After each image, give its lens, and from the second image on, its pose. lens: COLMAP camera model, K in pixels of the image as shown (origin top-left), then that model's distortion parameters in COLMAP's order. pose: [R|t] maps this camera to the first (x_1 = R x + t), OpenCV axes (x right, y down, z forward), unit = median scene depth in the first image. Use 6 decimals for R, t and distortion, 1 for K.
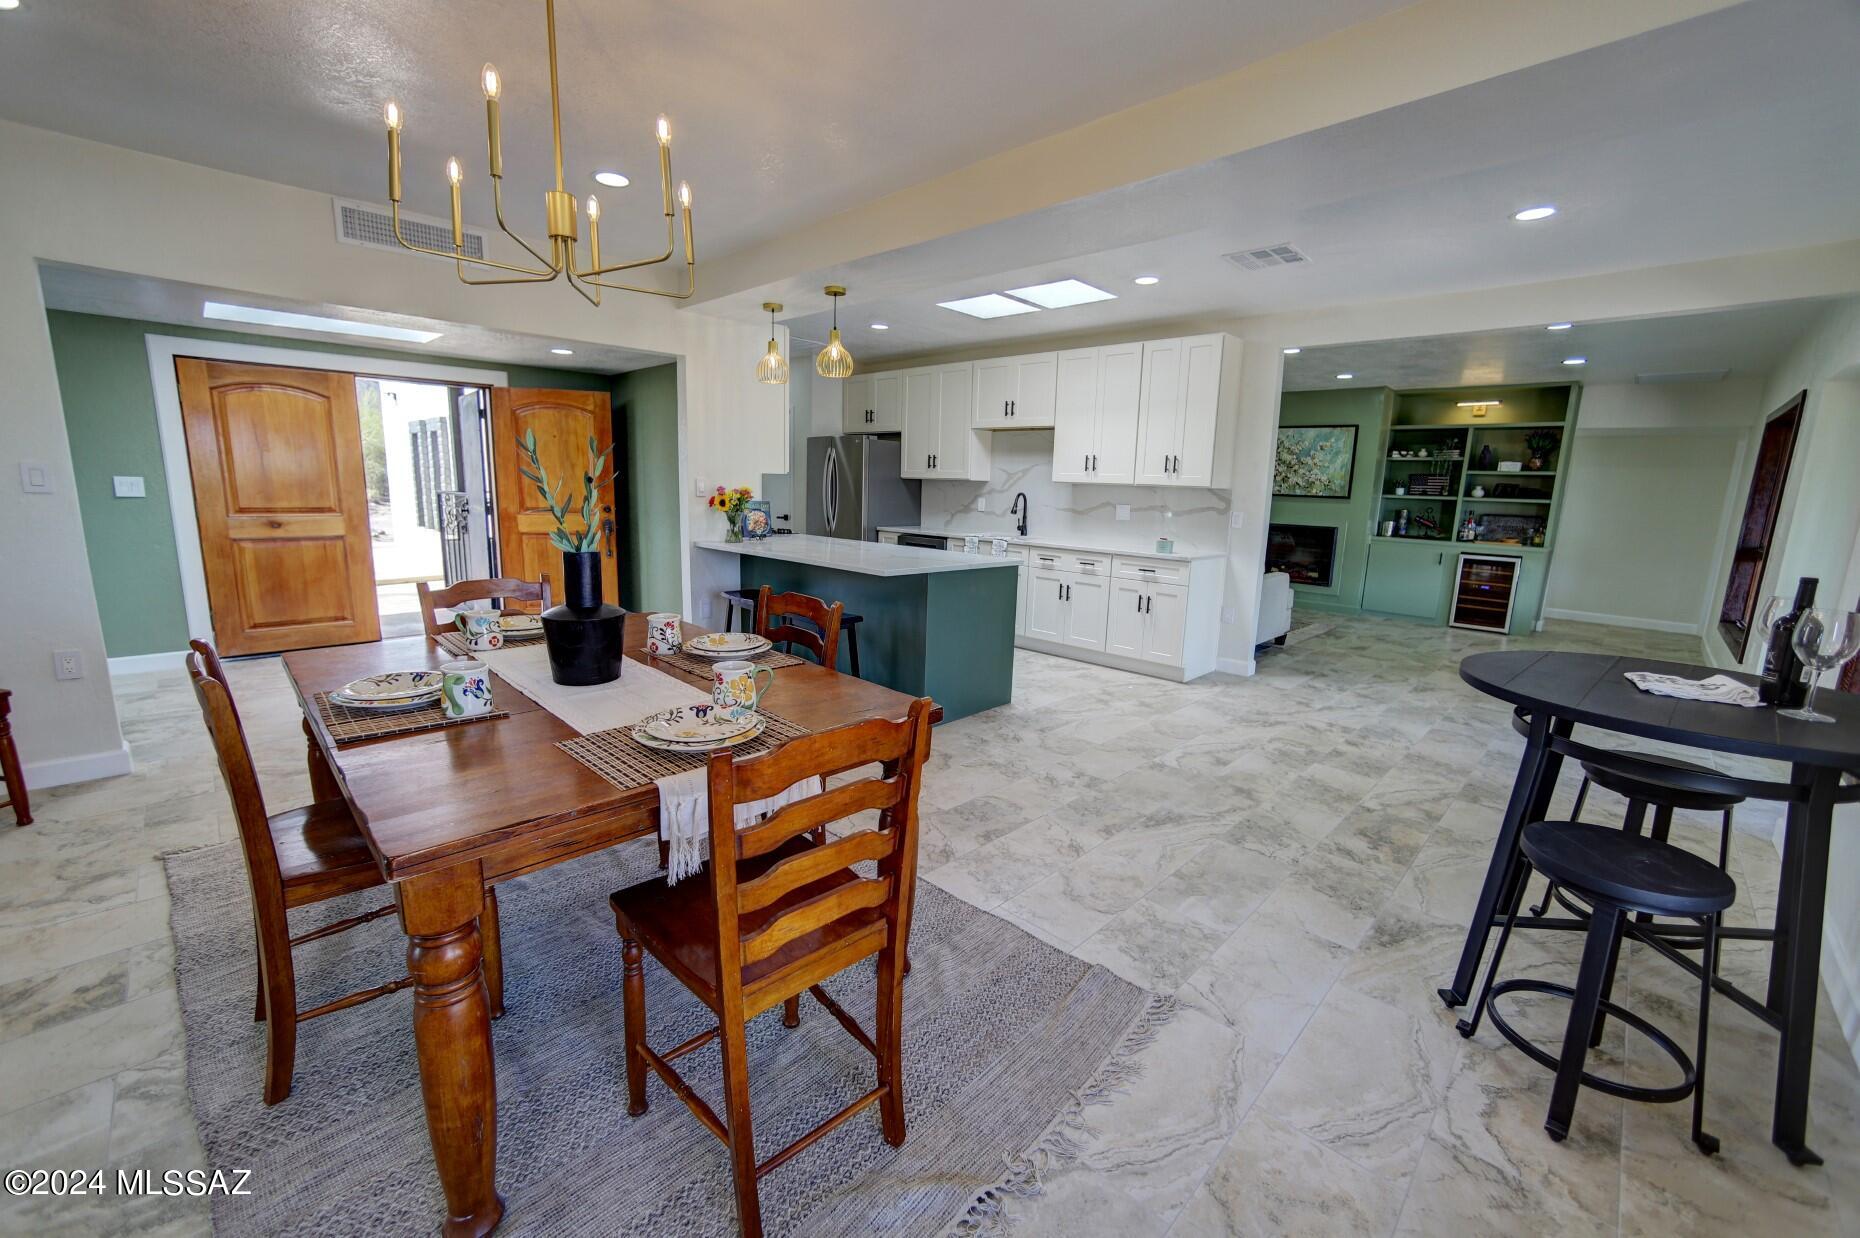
lens RADIAL K [[740.0, 0, 922.9], [0, 740.0, 617.8], [0, 0, 1]] dist [-0.045114, 0.020039]
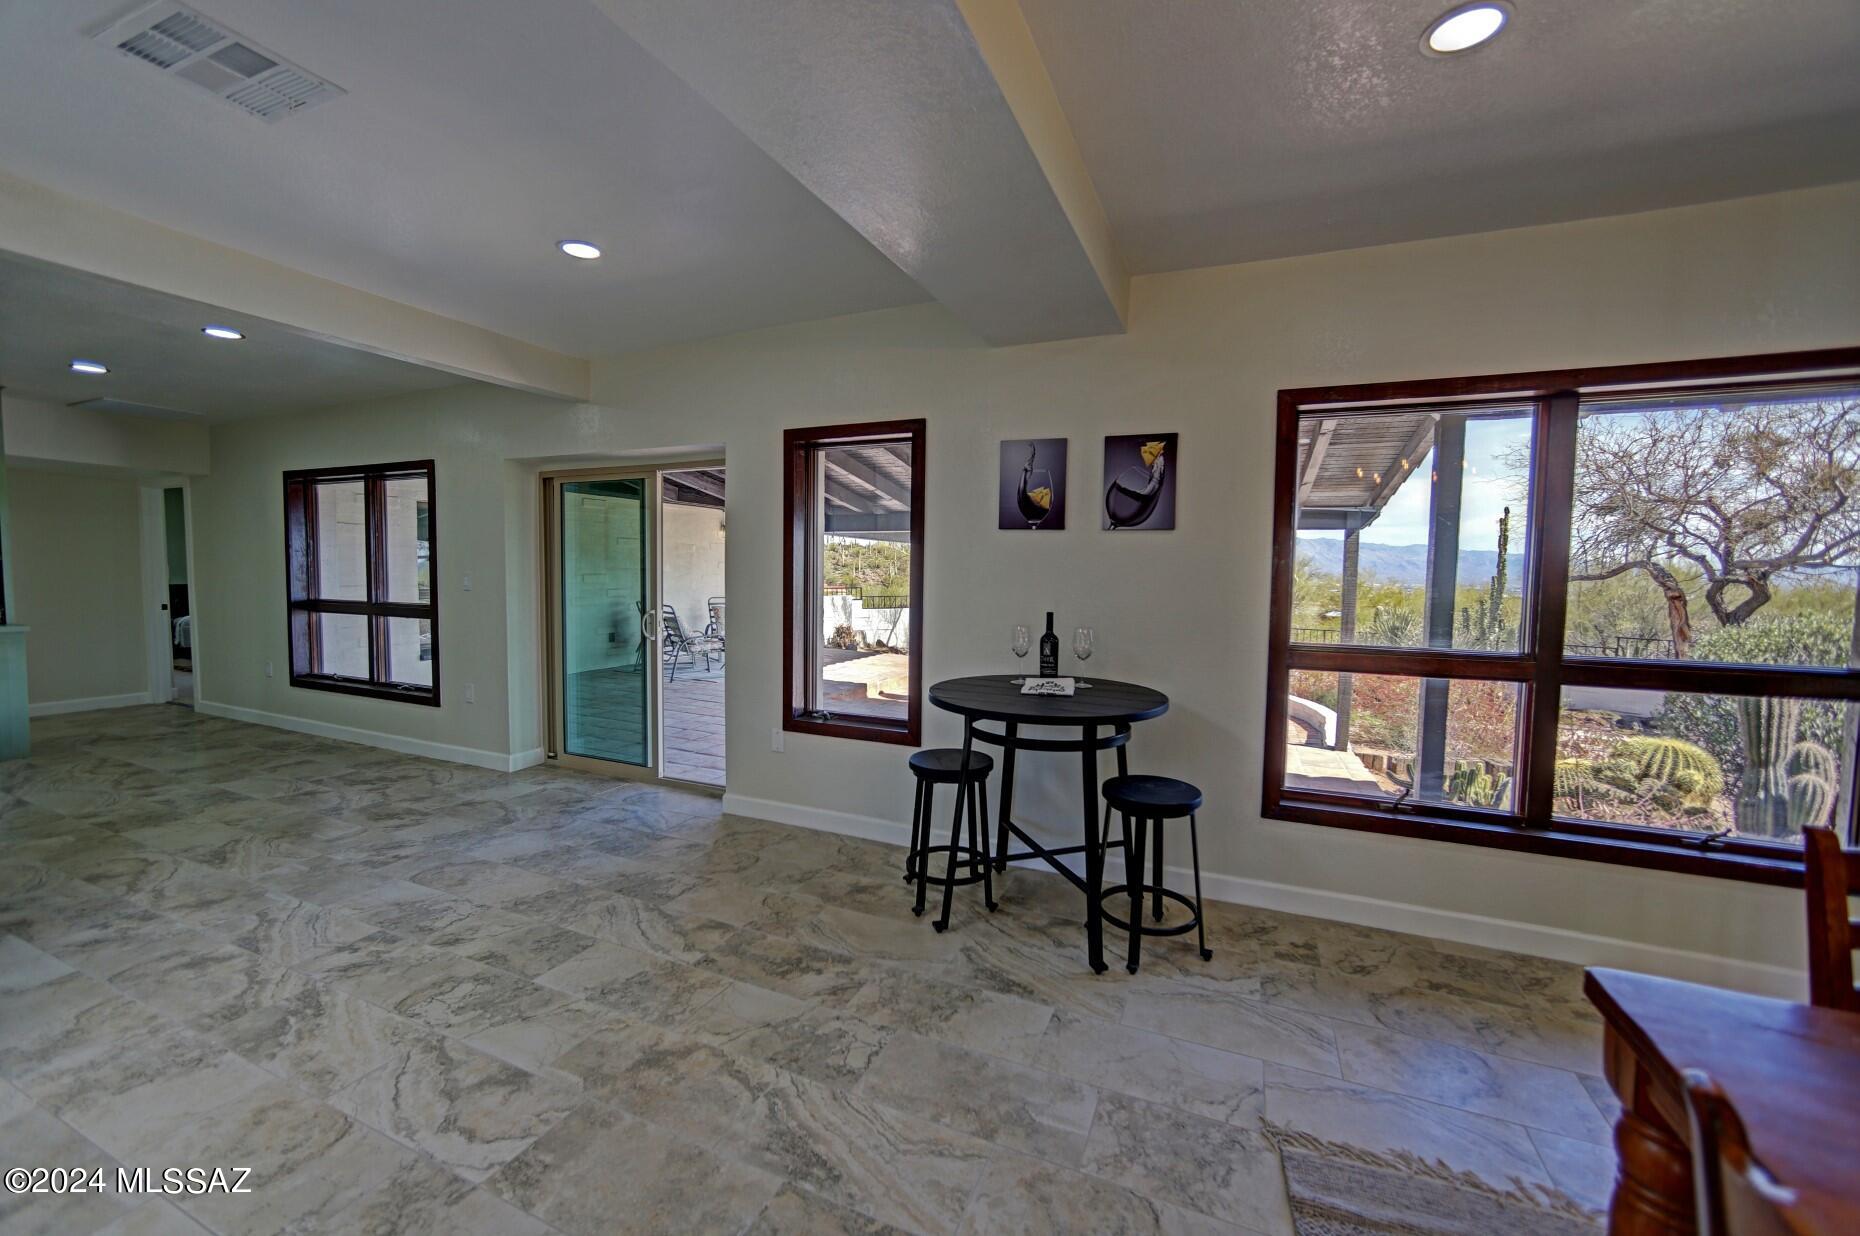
lens RADIAL K [[740.0, 0, 922.9], [0, 740.0, 616.8], [0, 0, 1]] dist [-0.045114, 0.020039]
pose [[-0.358926, -0.096054, 0.928411, -0.088716], [0.146517, 0.976560, 0.157679, -0.098492], [-0.921794, 0.192623, -0.336439, 0.501853]]
